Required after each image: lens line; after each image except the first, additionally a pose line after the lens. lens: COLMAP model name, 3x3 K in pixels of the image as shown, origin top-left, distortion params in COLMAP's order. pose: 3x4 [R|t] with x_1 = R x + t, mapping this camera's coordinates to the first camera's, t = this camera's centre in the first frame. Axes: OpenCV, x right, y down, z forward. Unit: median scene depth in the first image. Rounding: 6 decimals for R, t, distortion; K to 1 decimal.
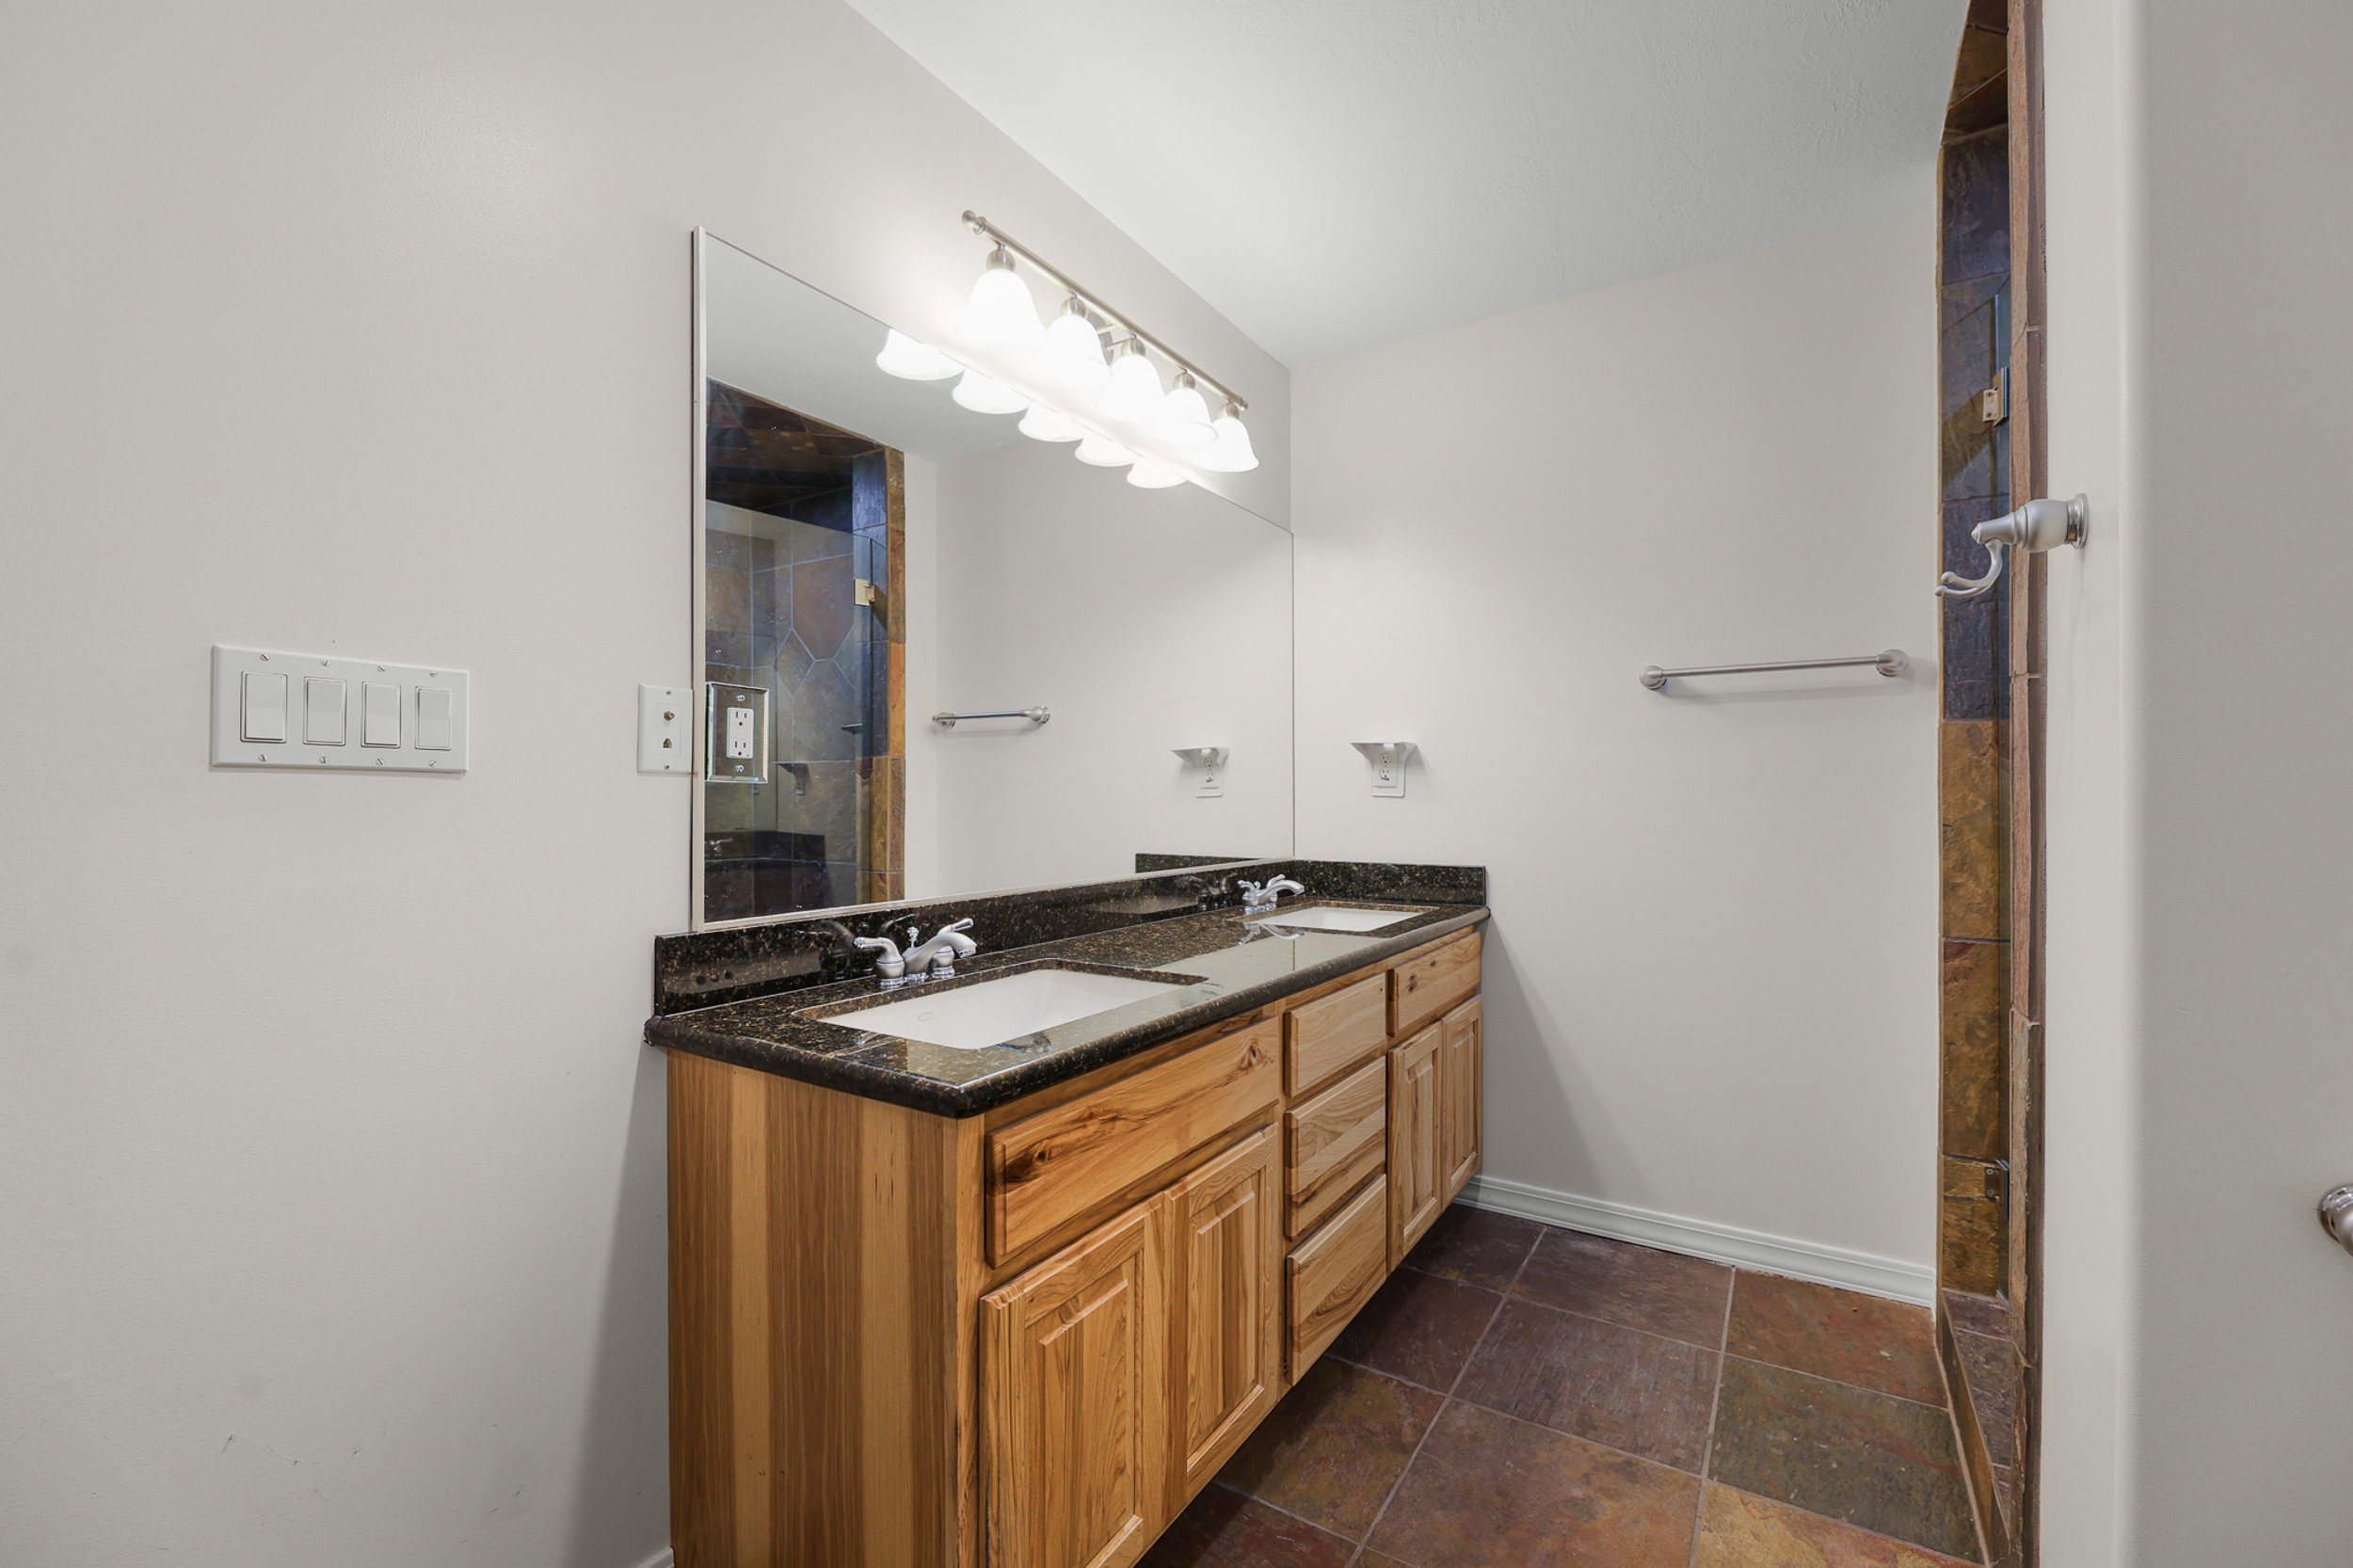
lens RADIAL K [[984.6, 0, 1181.6], [0, 984.6, 793.2], [0, 0, 1]] dist [0.000577, -0.001247]
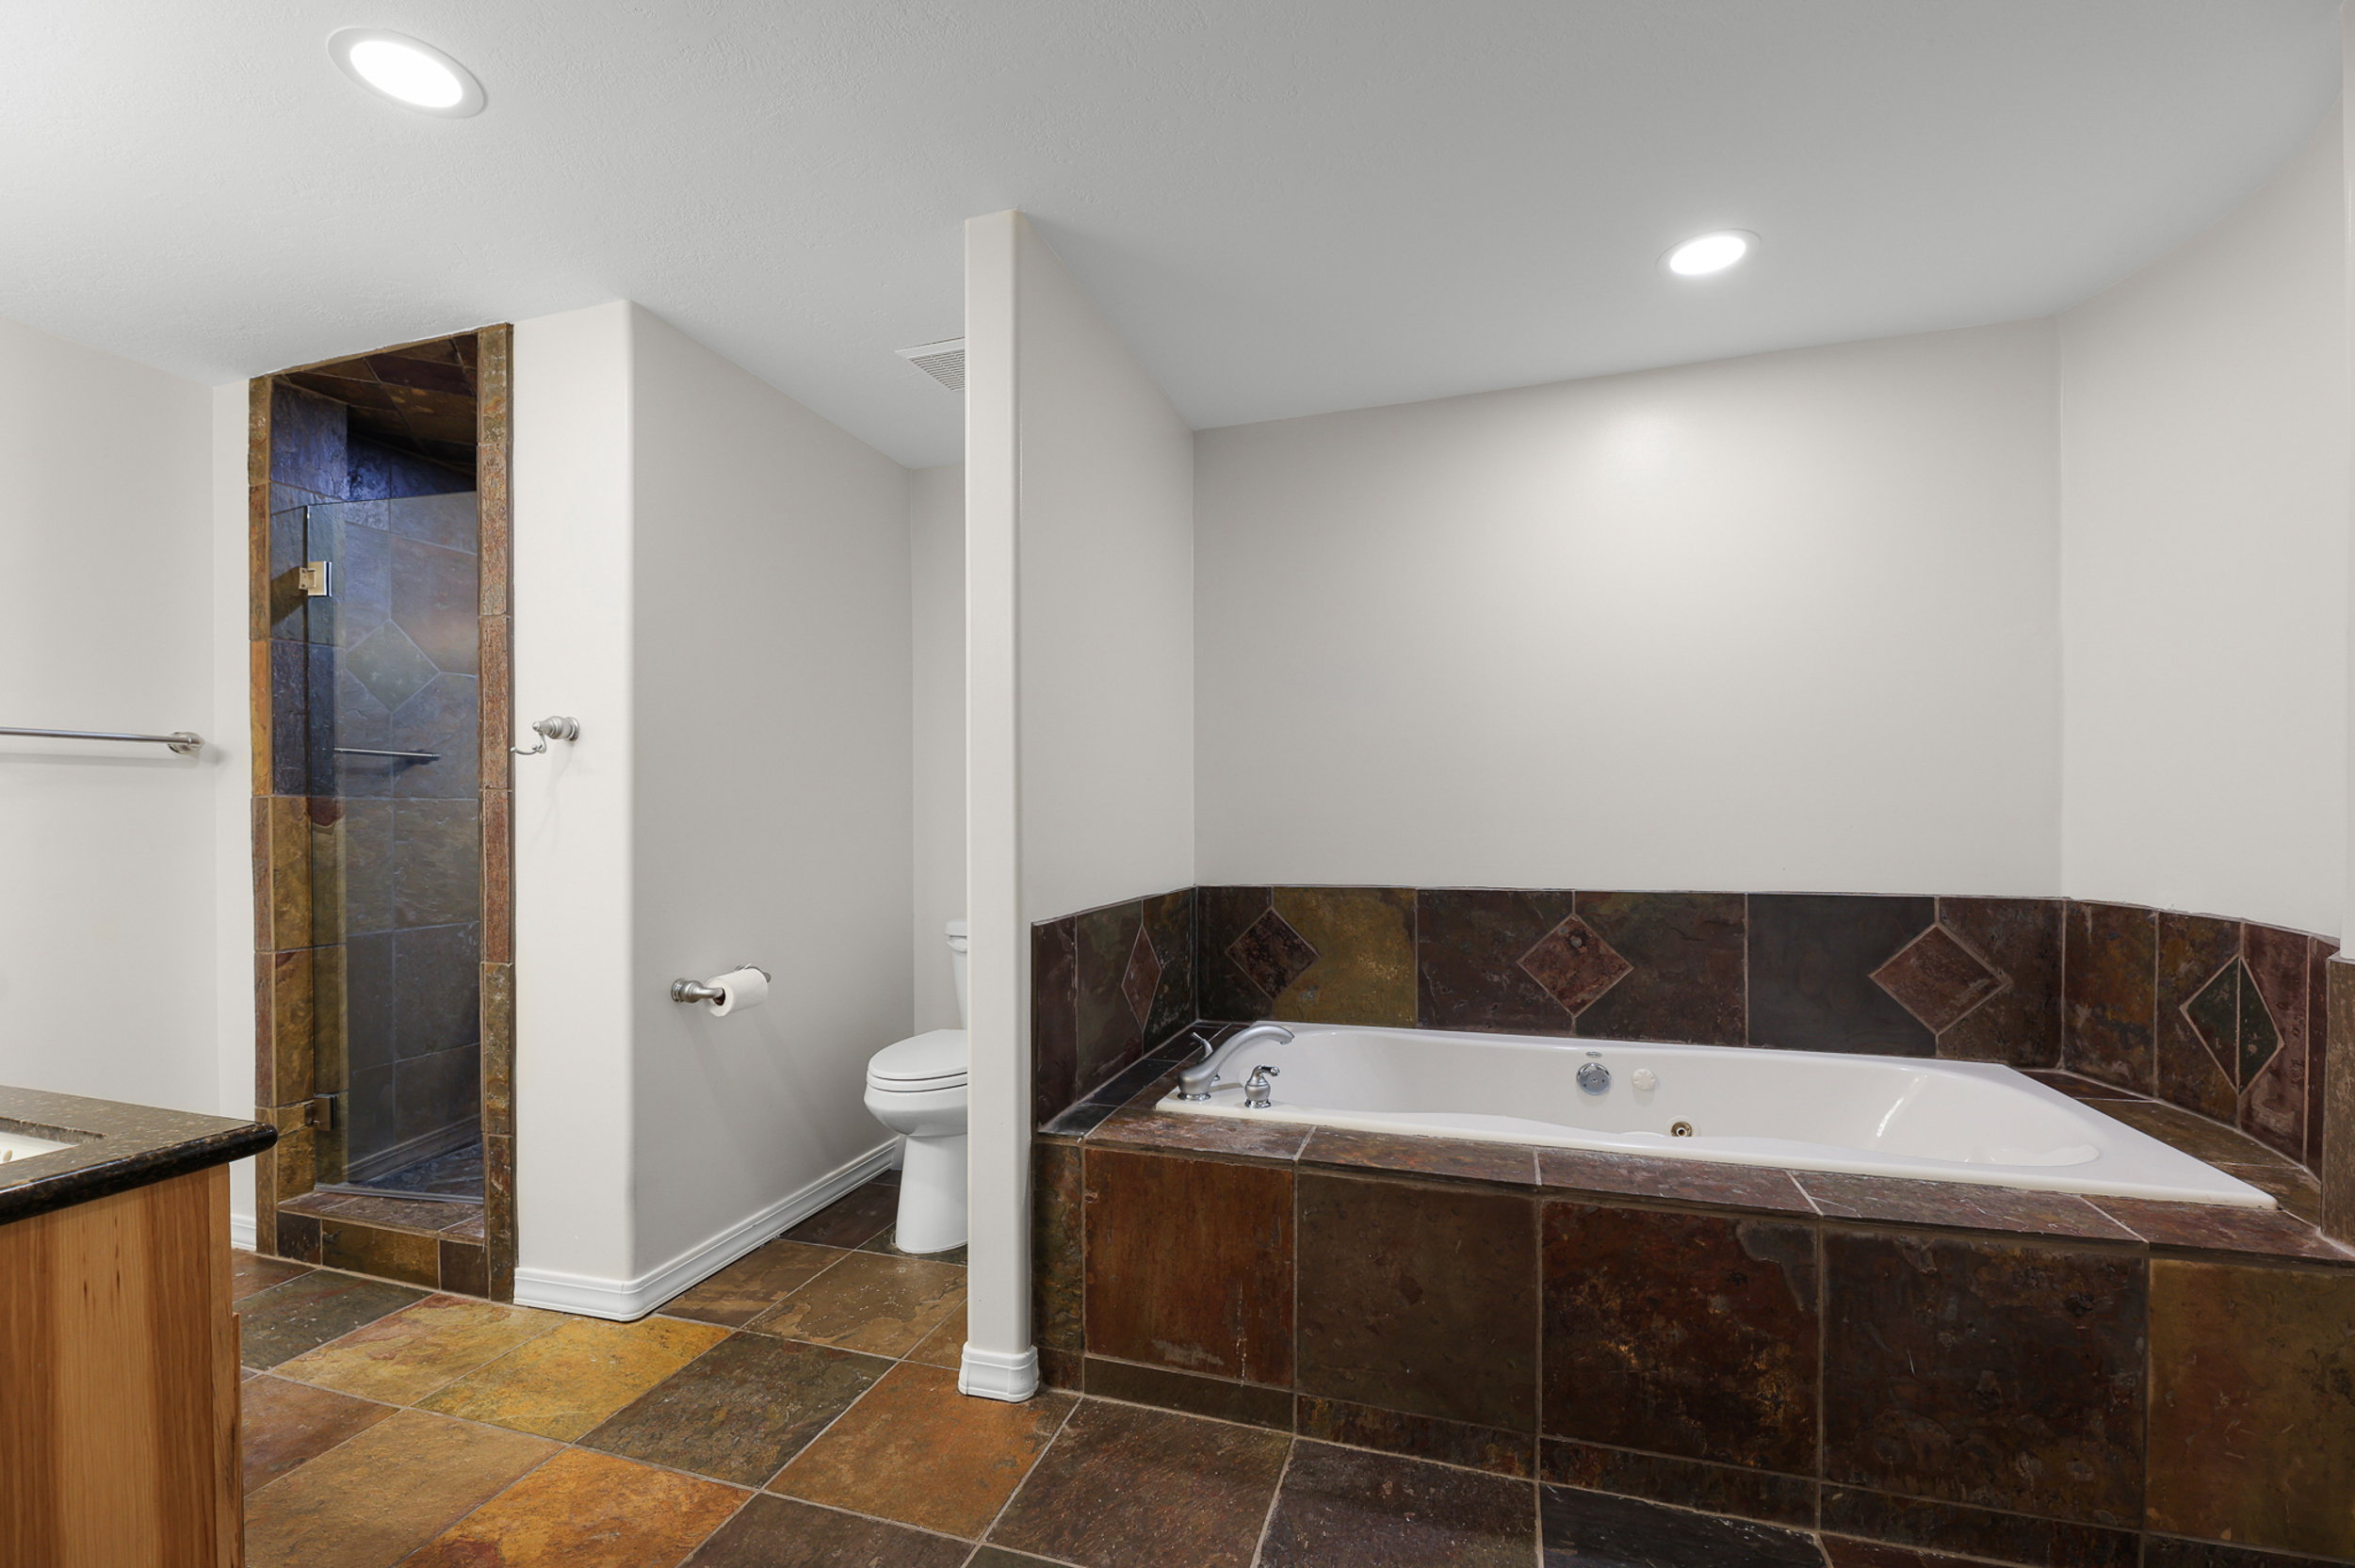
lens RADIAL K [[985.3, 0, 1180.3], [0, 985.3, 800.5], [0, 0, 1]] dist [0.000577, -0.001247]
pose [[-0.251477, 0.012744, 0.967779, -0.906074], [0.007181, 0.999910, -0.011301, -0.041957], [-0.967837, 0.004108, -0.251546, 0.115016]]
